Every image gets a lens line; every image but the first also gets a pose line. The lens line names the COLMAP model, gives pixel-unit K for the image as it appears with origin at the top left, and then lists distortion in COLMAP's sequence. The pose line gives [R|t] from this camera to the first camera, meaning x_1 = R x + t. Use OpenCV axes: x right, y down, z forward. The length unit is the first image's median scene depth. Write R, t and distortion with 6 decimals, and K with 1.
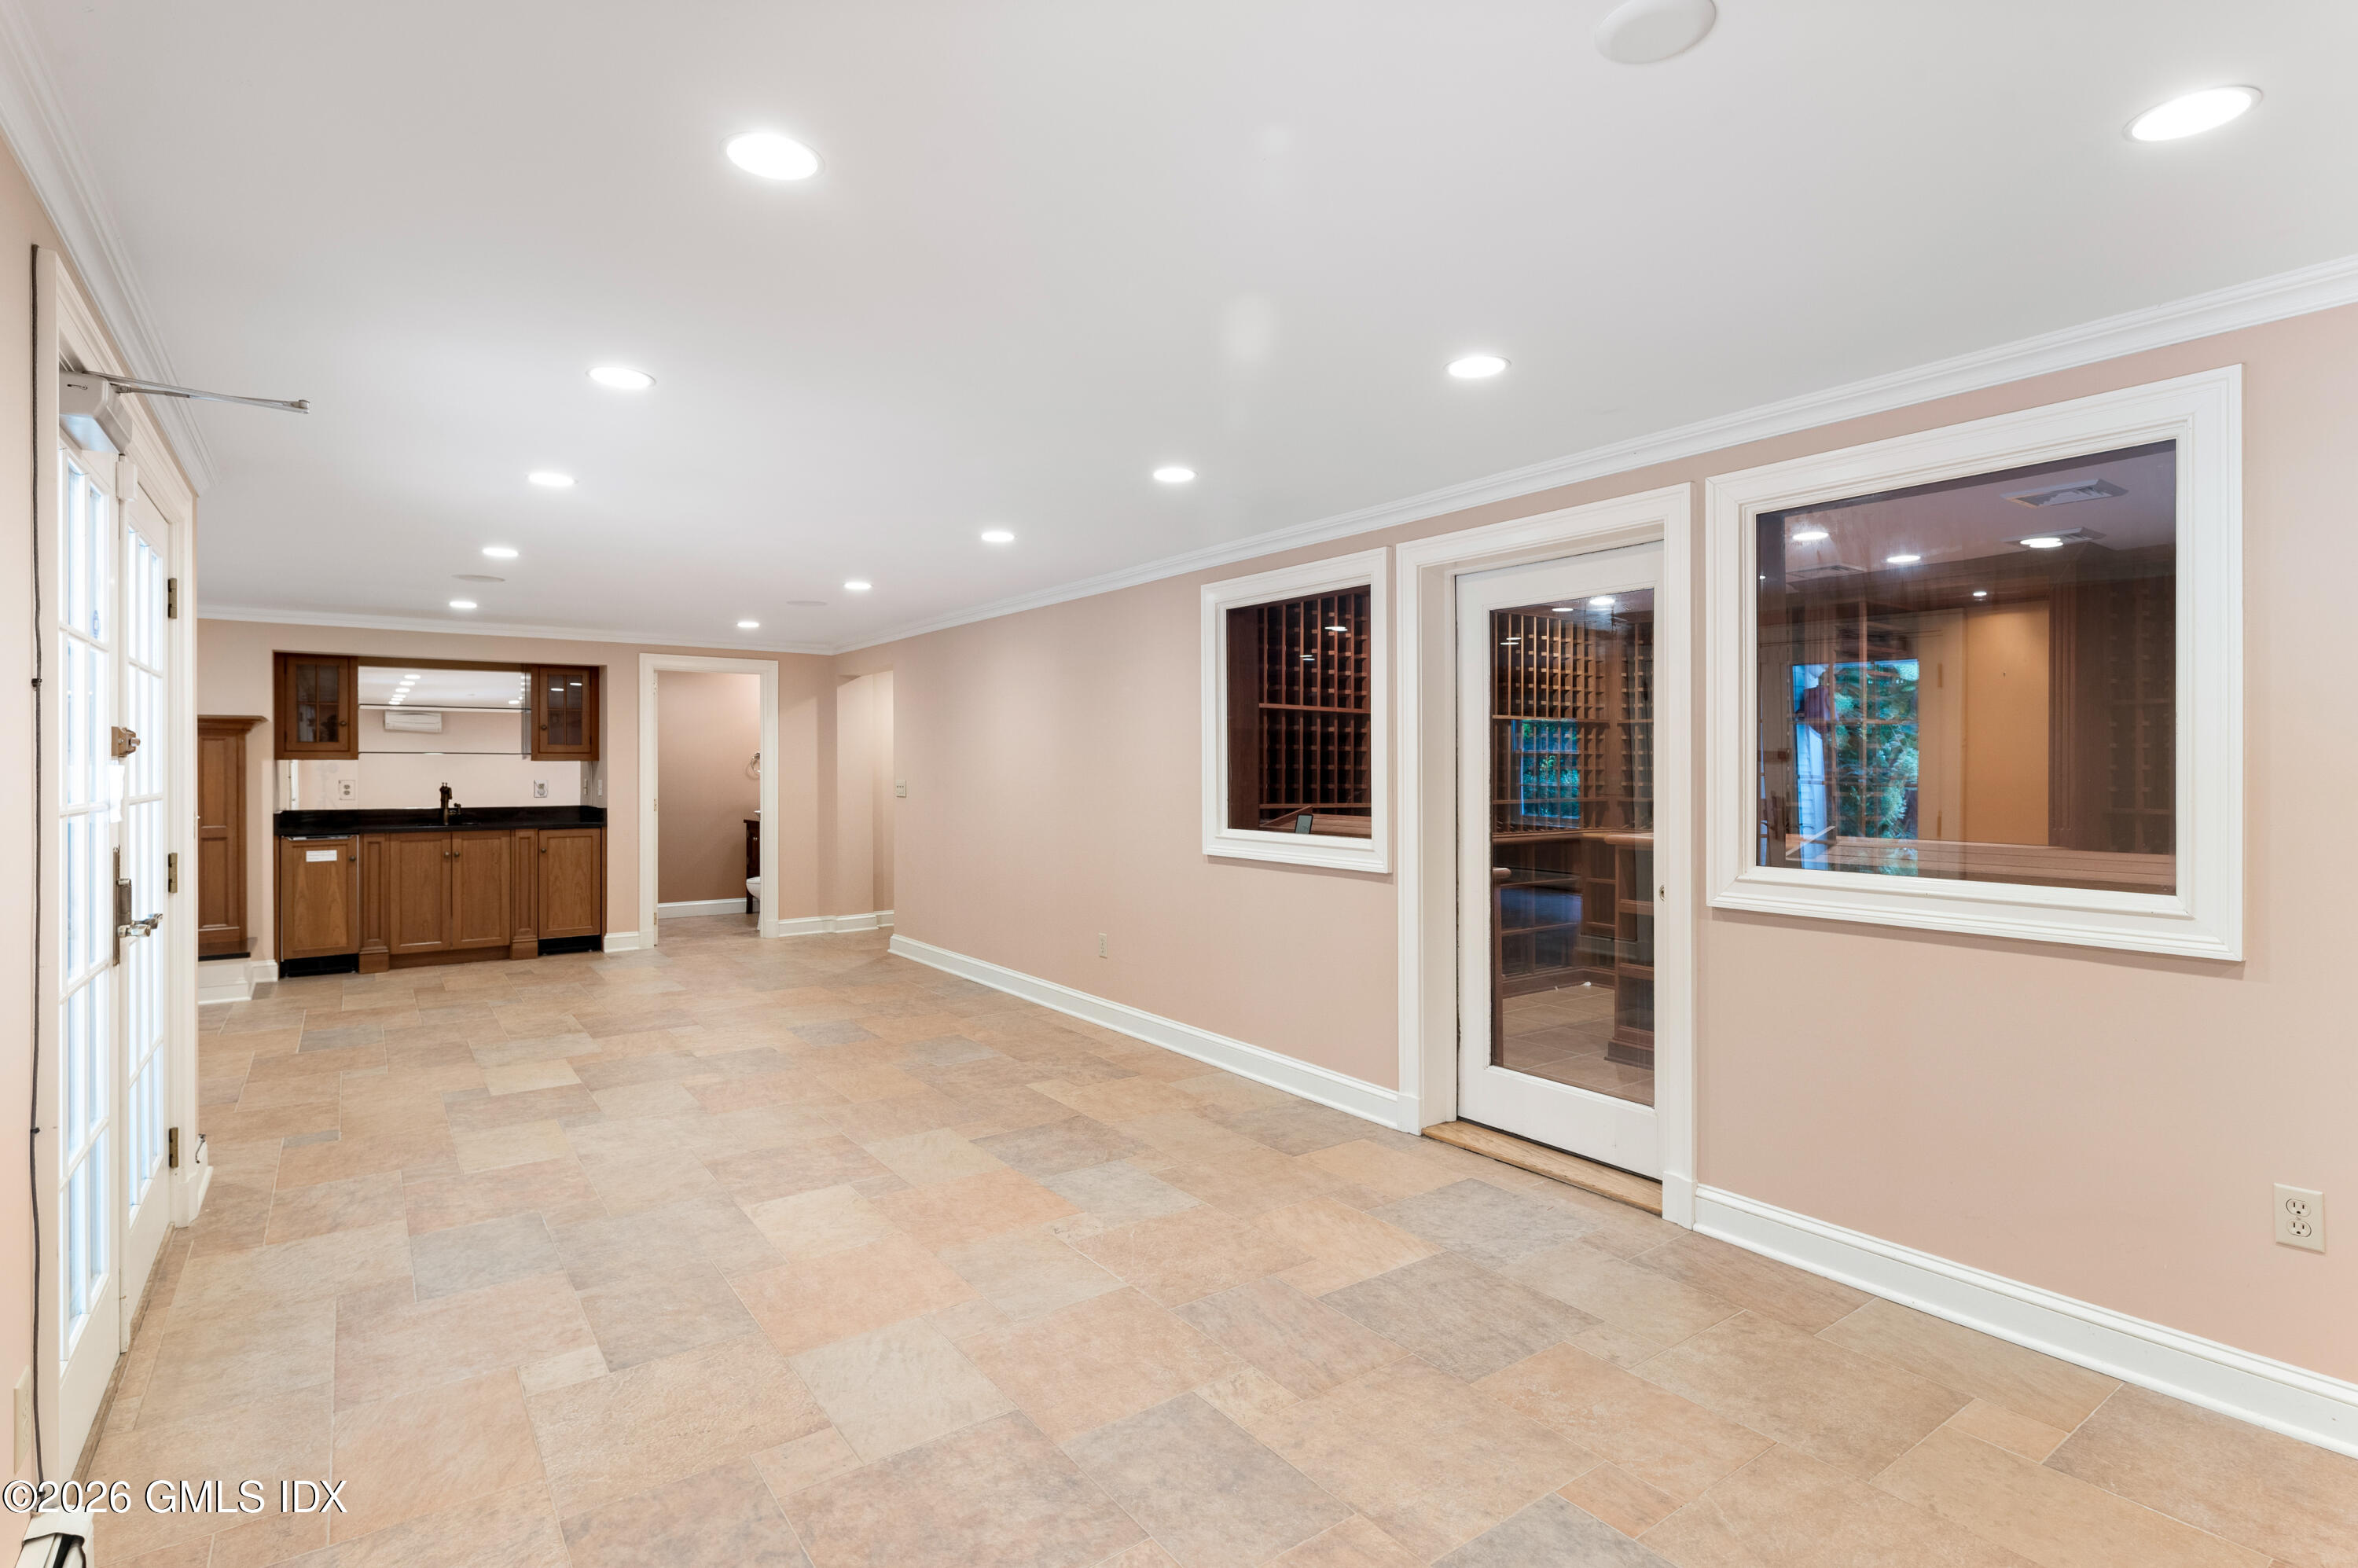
lens RADIAL K [[1157.3, 0, 1181.4], [0, 1157.3, 770.8], [0, 0, 1]] dist [0.005501, -0.004714]
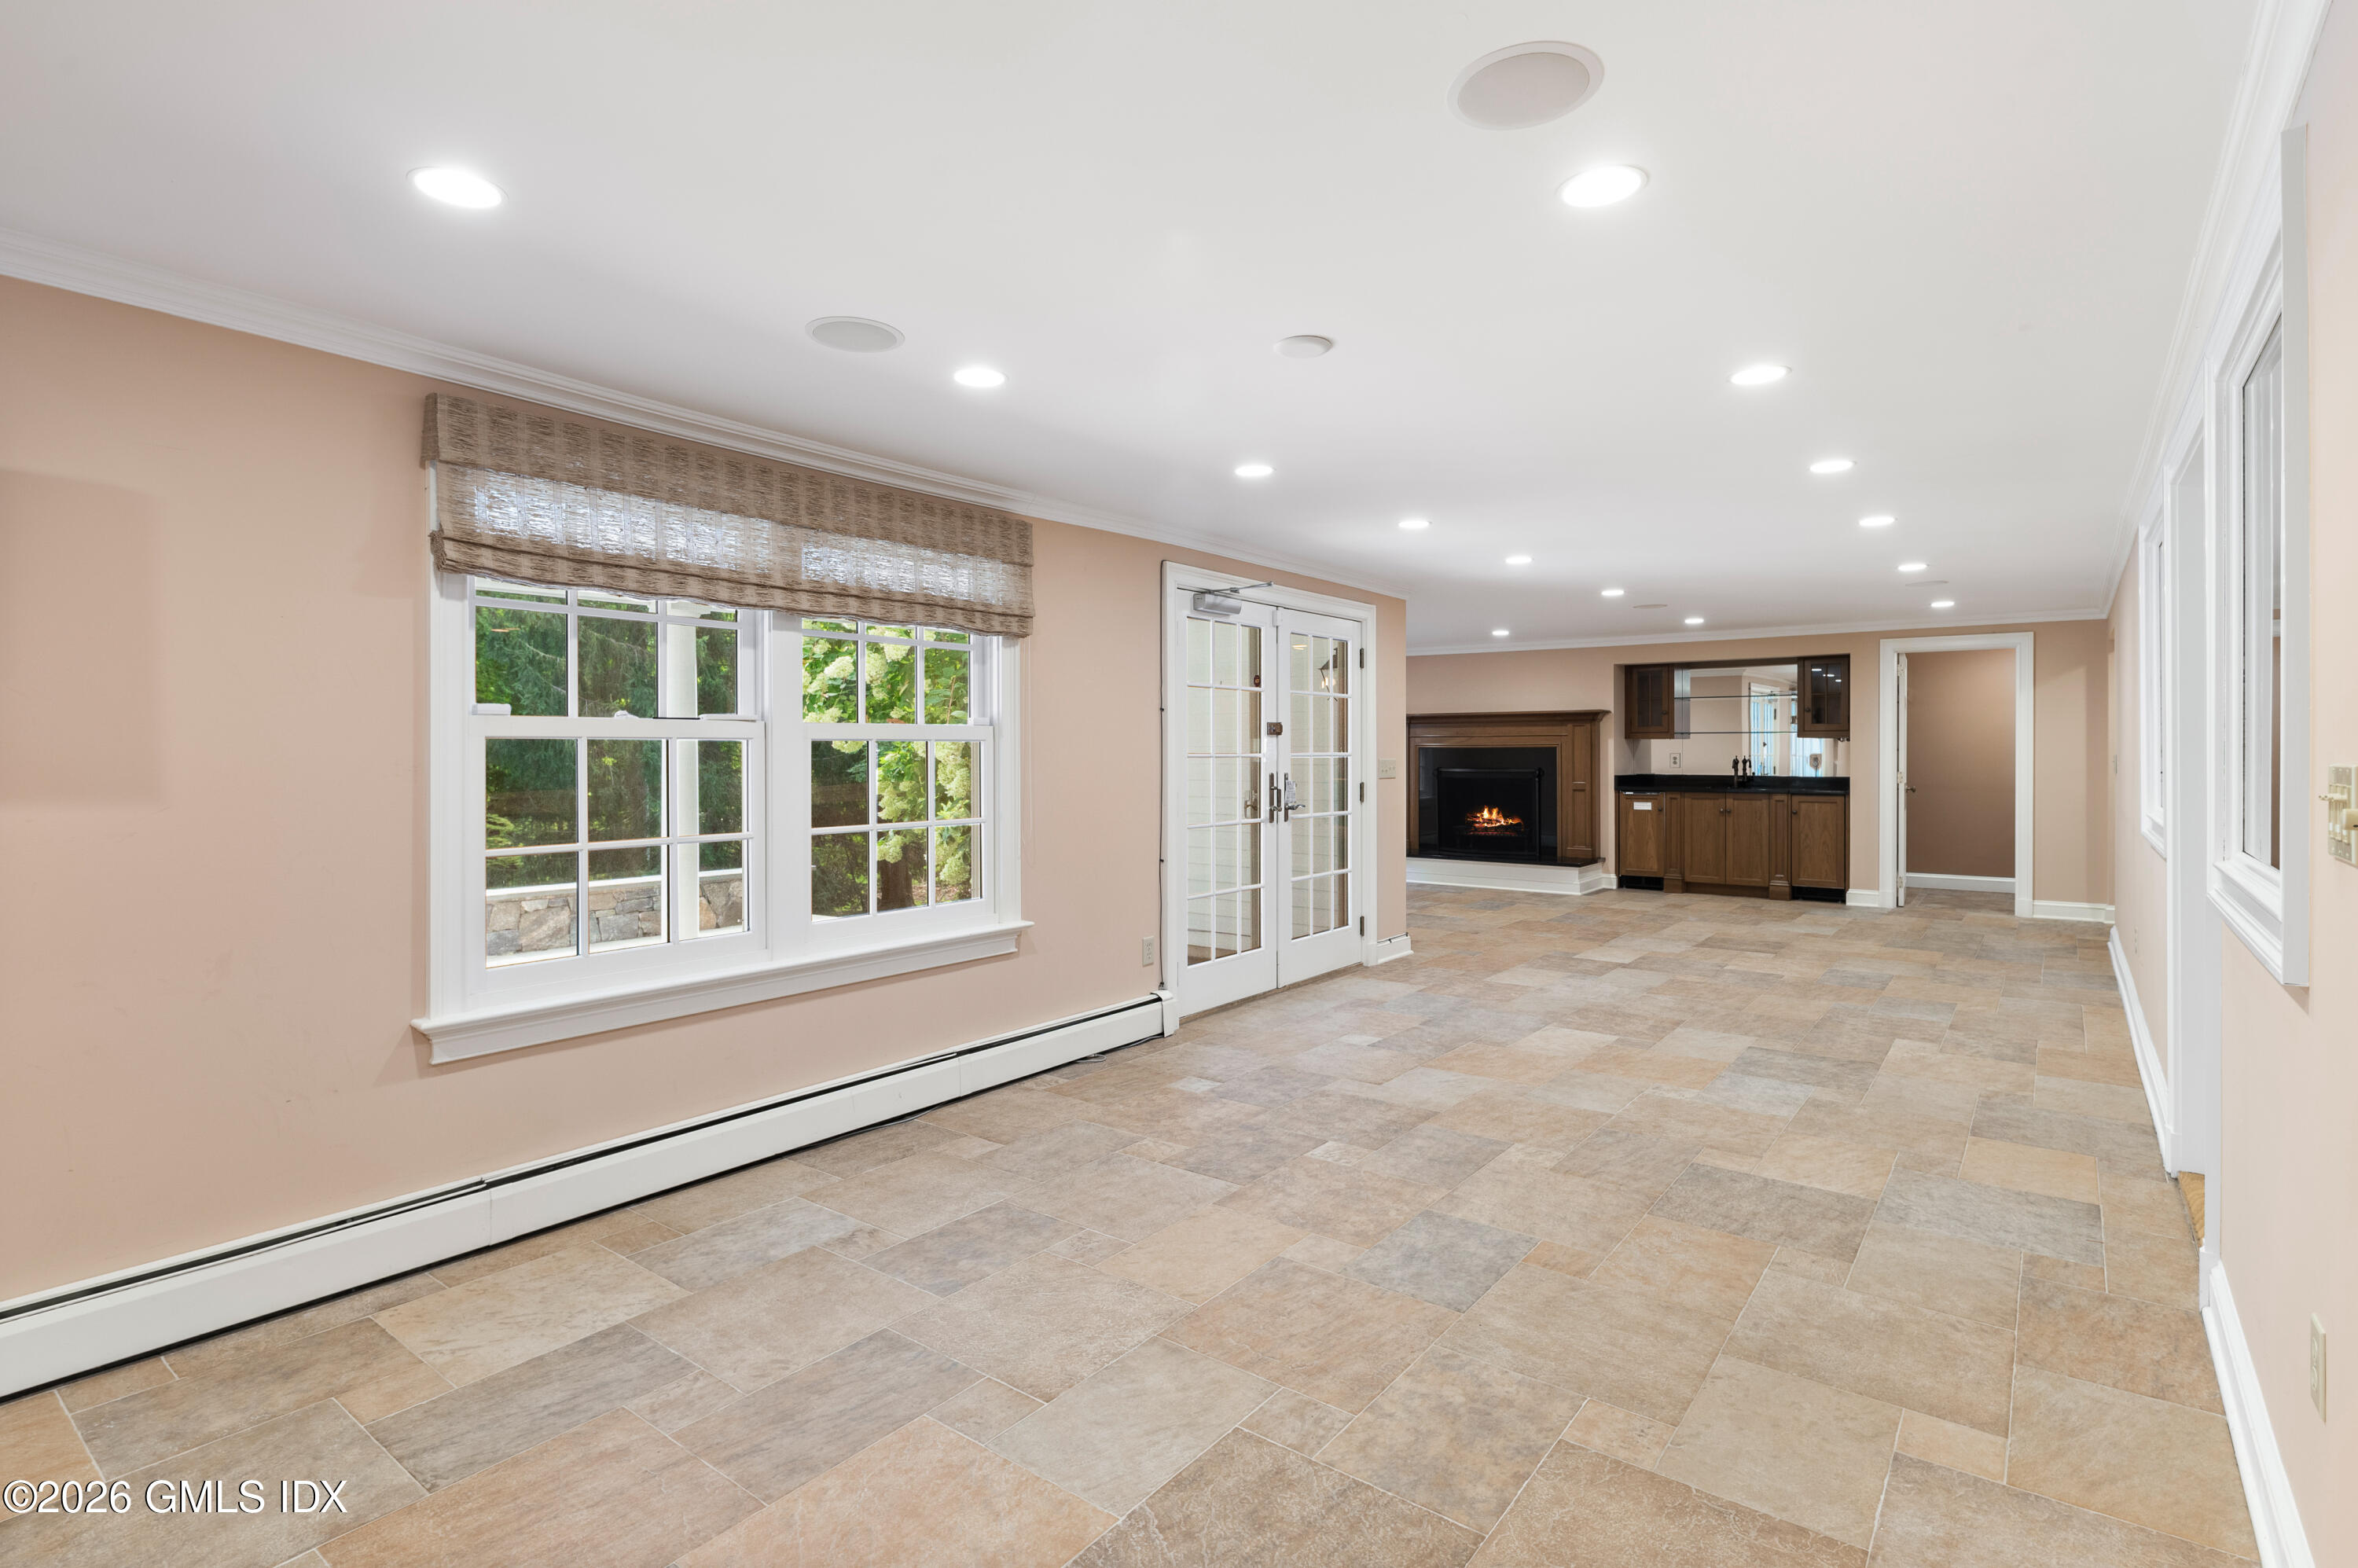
lens RADIAL K [[1157.3, 0, 1173.8], [0, 1157.3, 768.7], [0, 0, 1]] dist [0.005501, -0.004714]
pose [[0.274962, 0.014253, -0.961350, 0.980102], [-0.001163, 0.999894, 0.014492, 0.015921], [0.961454, -0.002866, 0.274949, 0.111190]]
